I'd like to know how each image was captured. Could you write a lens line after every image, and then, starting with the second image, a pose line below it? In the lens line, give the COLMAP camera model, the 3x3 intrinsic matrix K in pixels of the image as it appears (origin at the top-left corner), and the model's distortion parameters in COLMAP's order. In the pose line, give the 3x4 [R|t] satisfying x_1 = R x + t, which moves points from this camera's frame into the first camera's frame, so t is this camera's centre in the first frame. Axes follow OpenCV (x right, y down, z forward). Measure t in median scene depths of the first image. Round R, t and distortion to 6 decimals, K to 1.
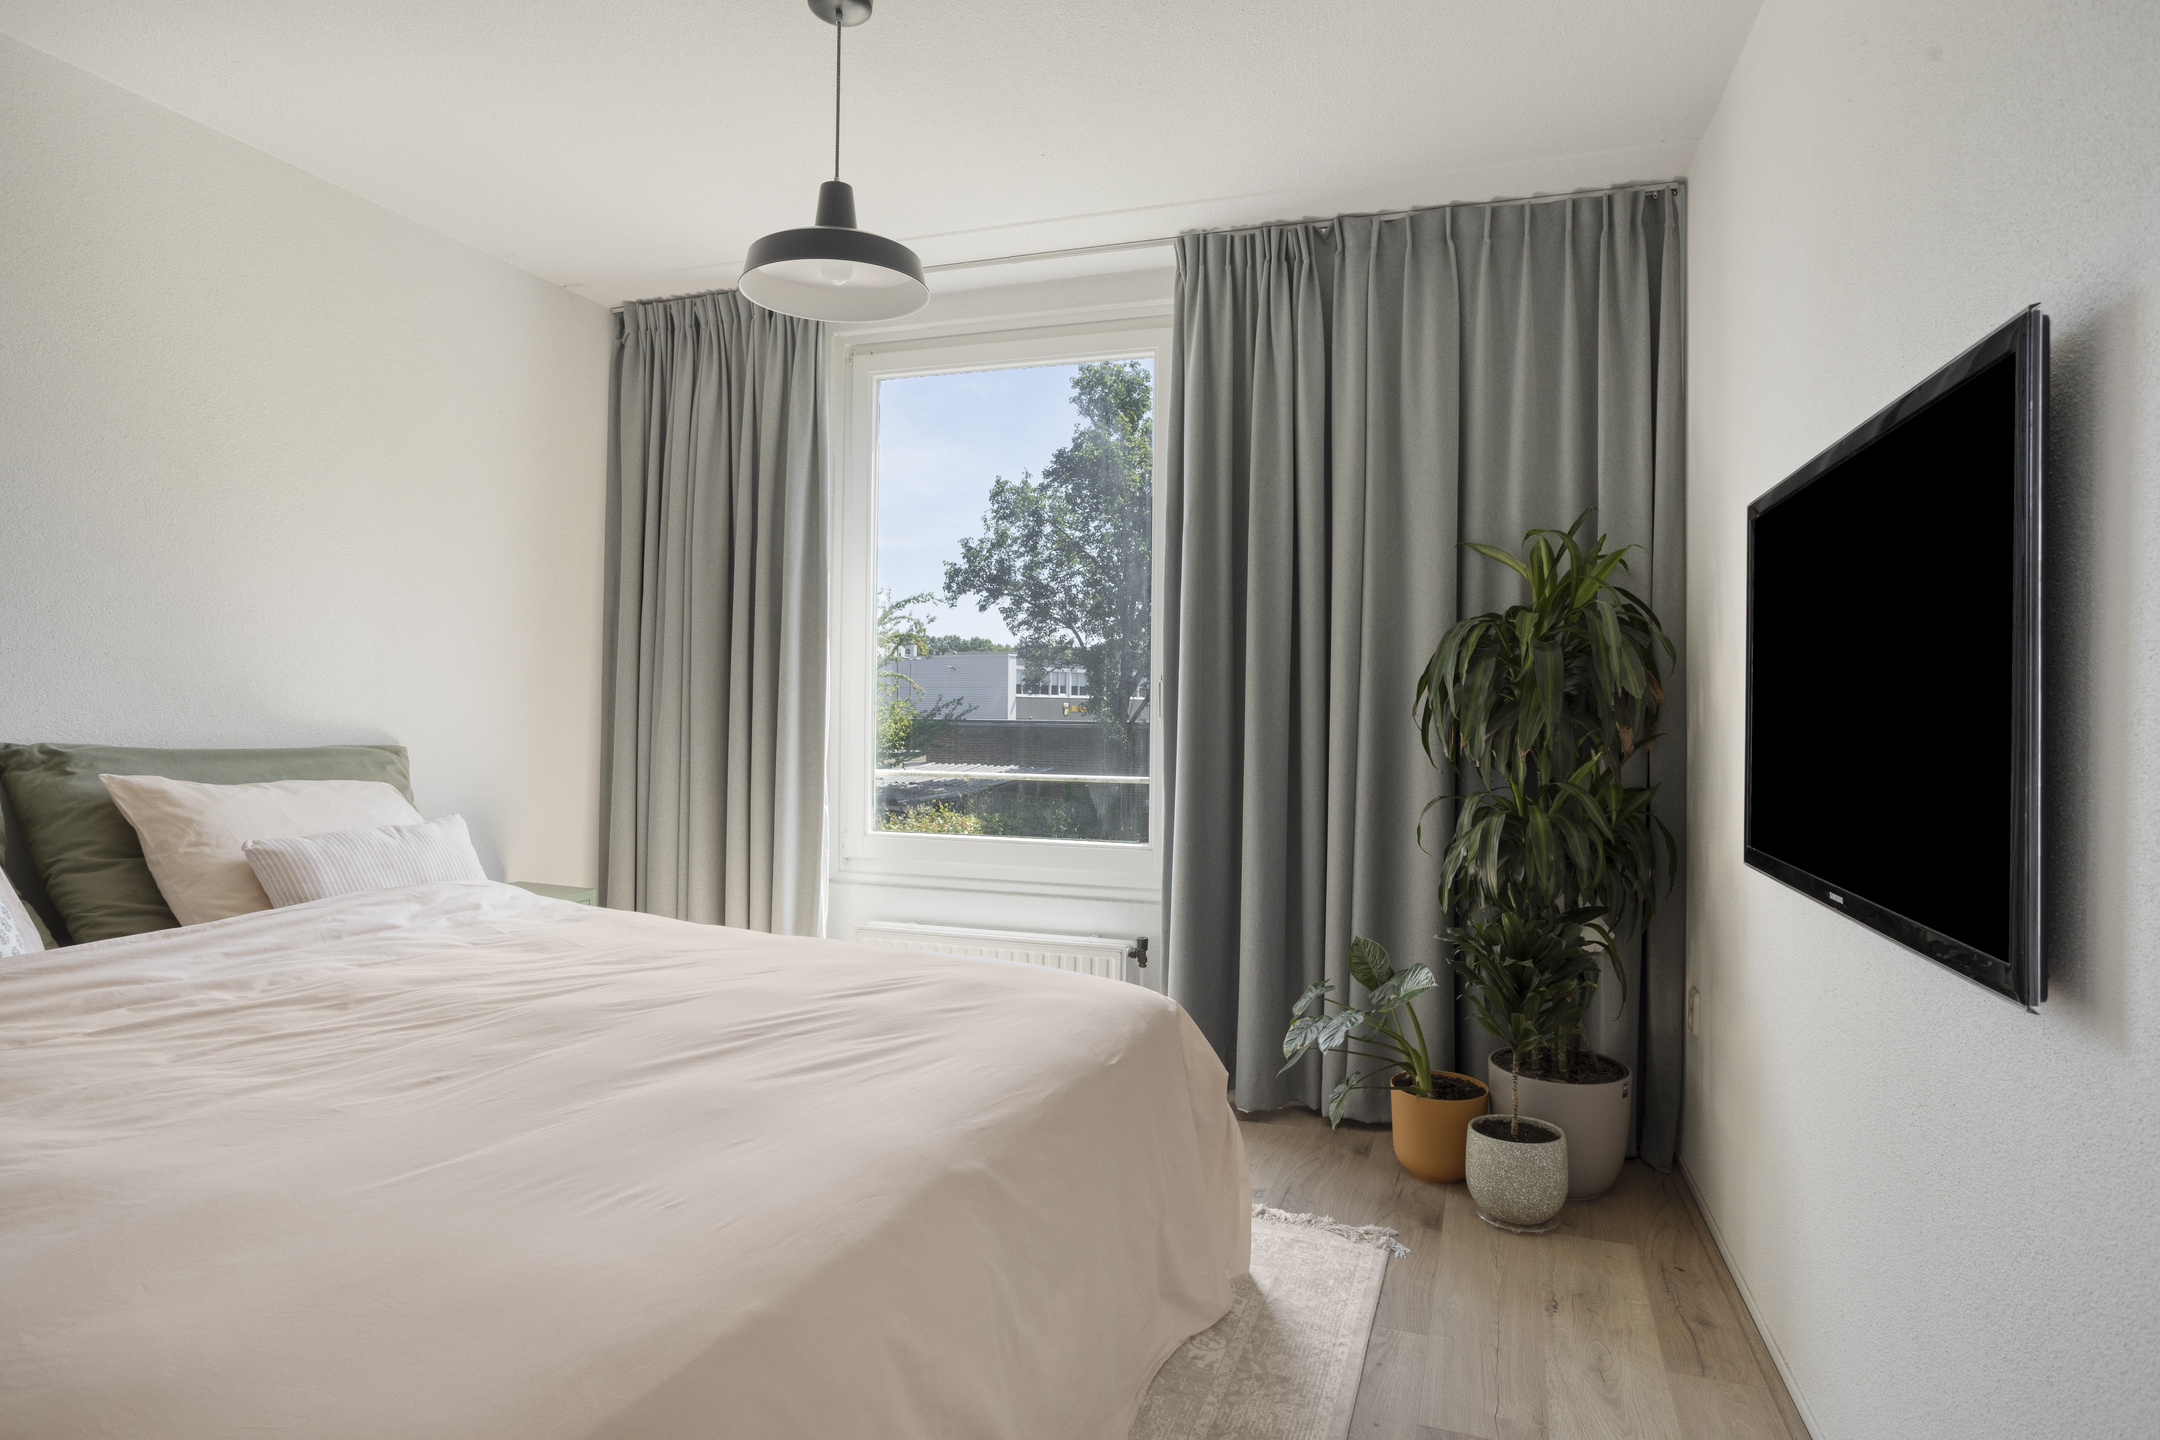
lens RADIAL K [[1183.9, 0, 1078.0], [0, 1183.9, 720.3], [0, 0, 1]] dist [-0.029930, 0.025259]
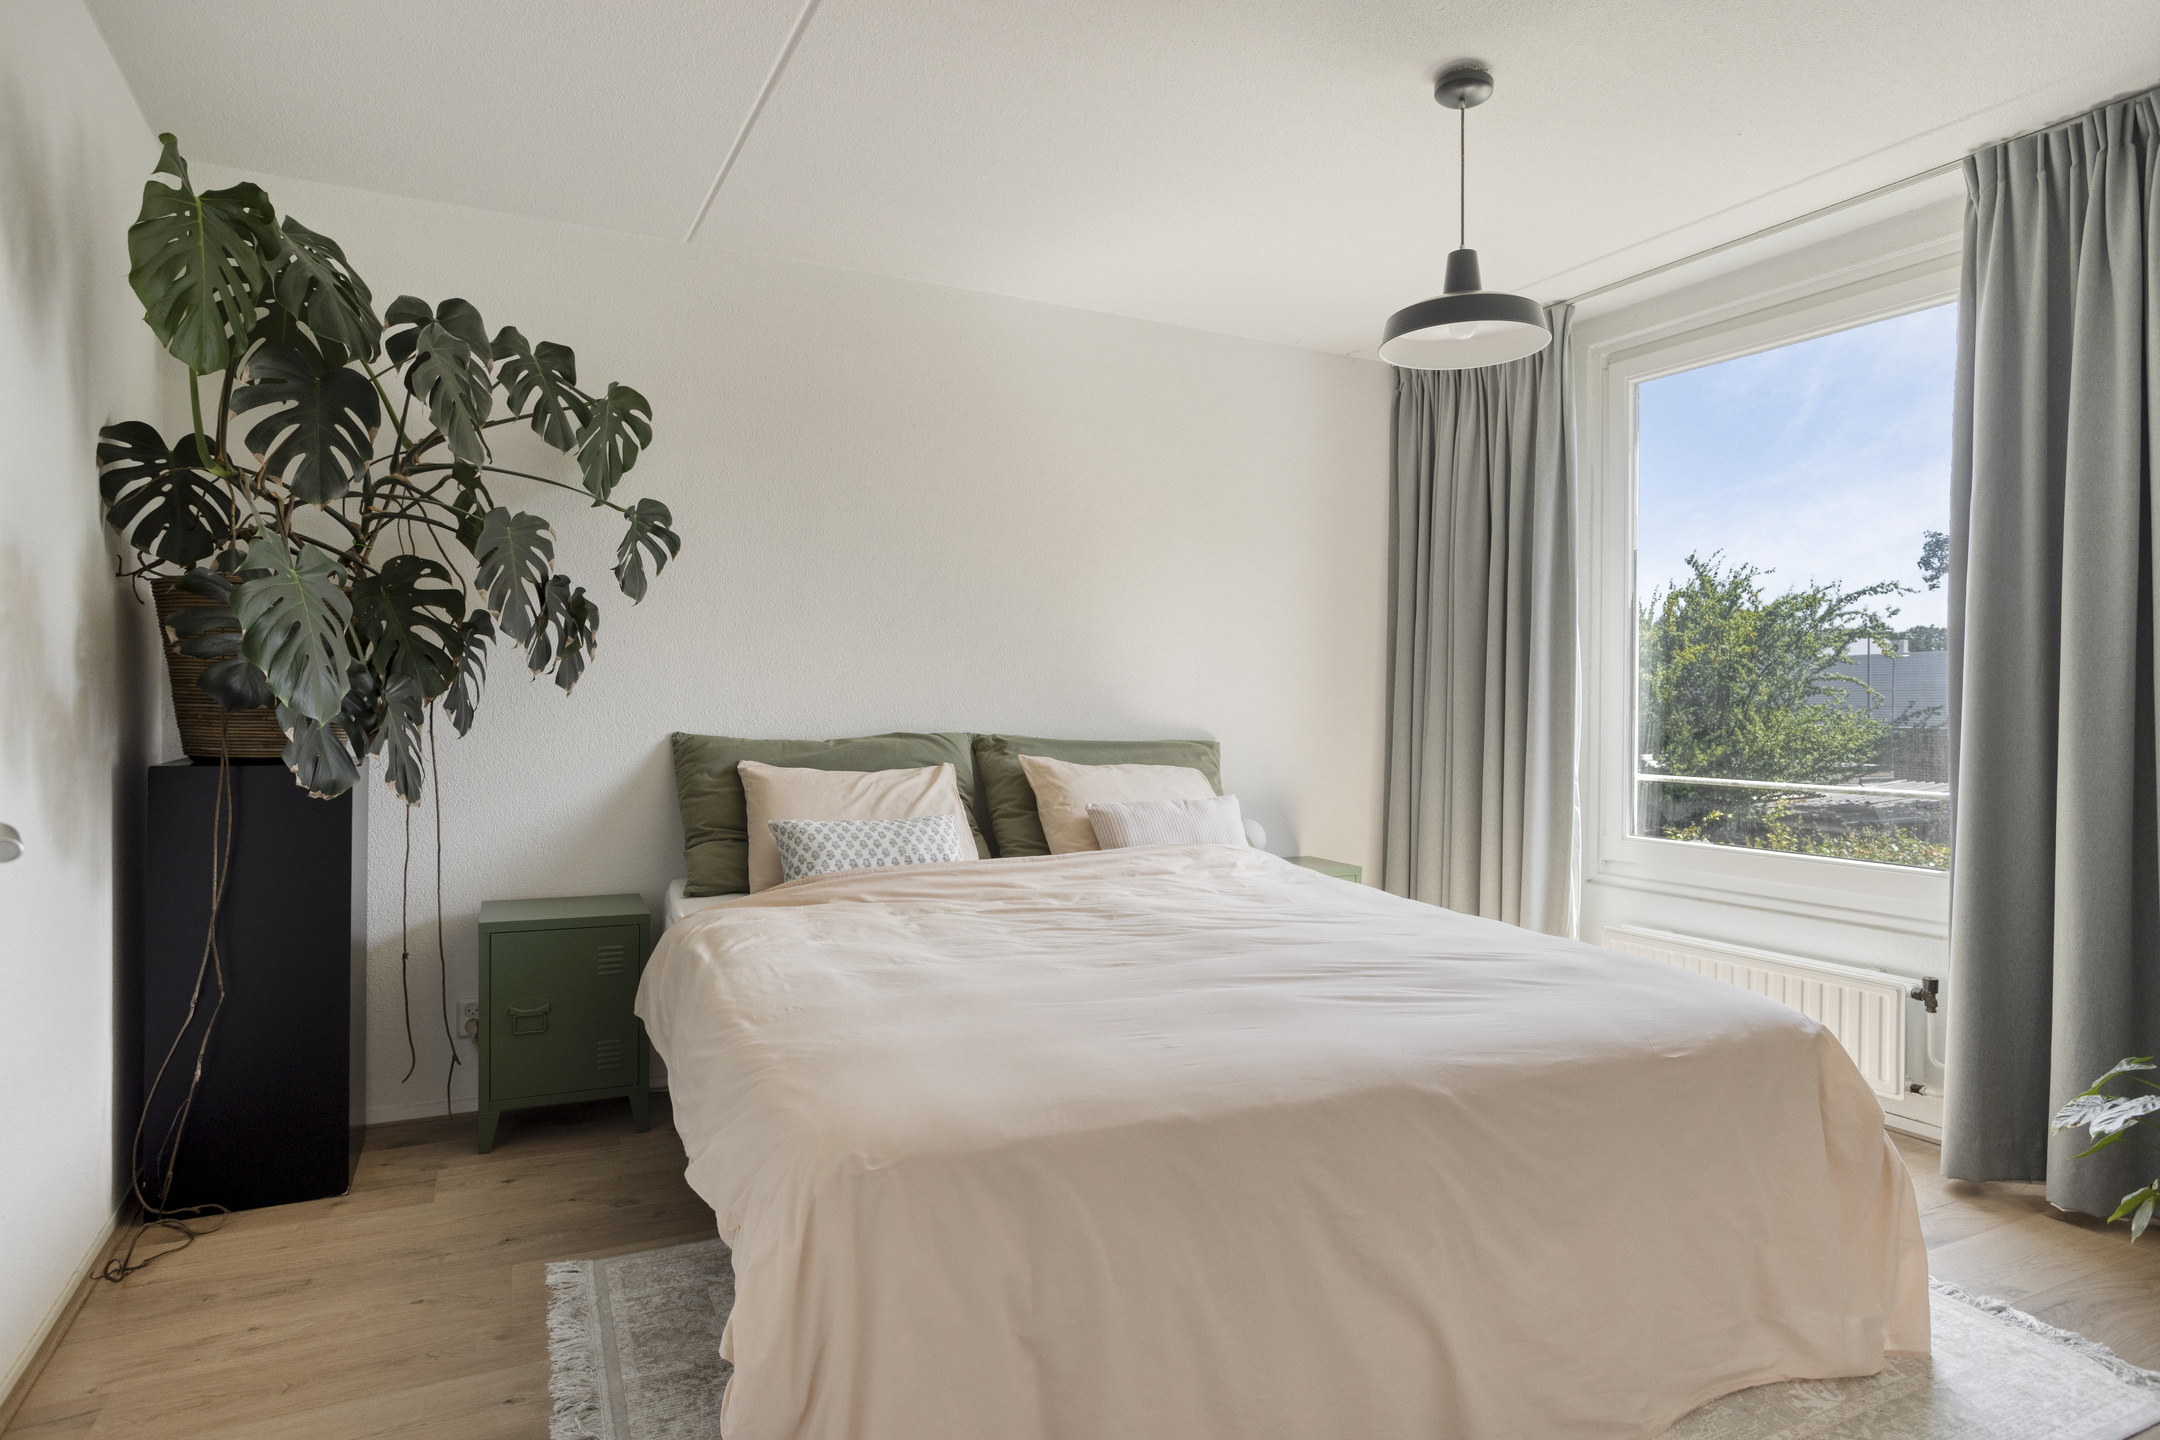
lens RADIAL K [[1183.9, 0, 1068.7], [0, 1183.9, 707.4], [0, 0, 1]] dist [-0.029930, 0.025259]
pose [[0.725489, -0.005283, -0.688213, 0.257675], [-0.006640, 0.999870, -0.014675, 0.005051], [0.688201, 0.015217, 0.725360, -0.072992]]
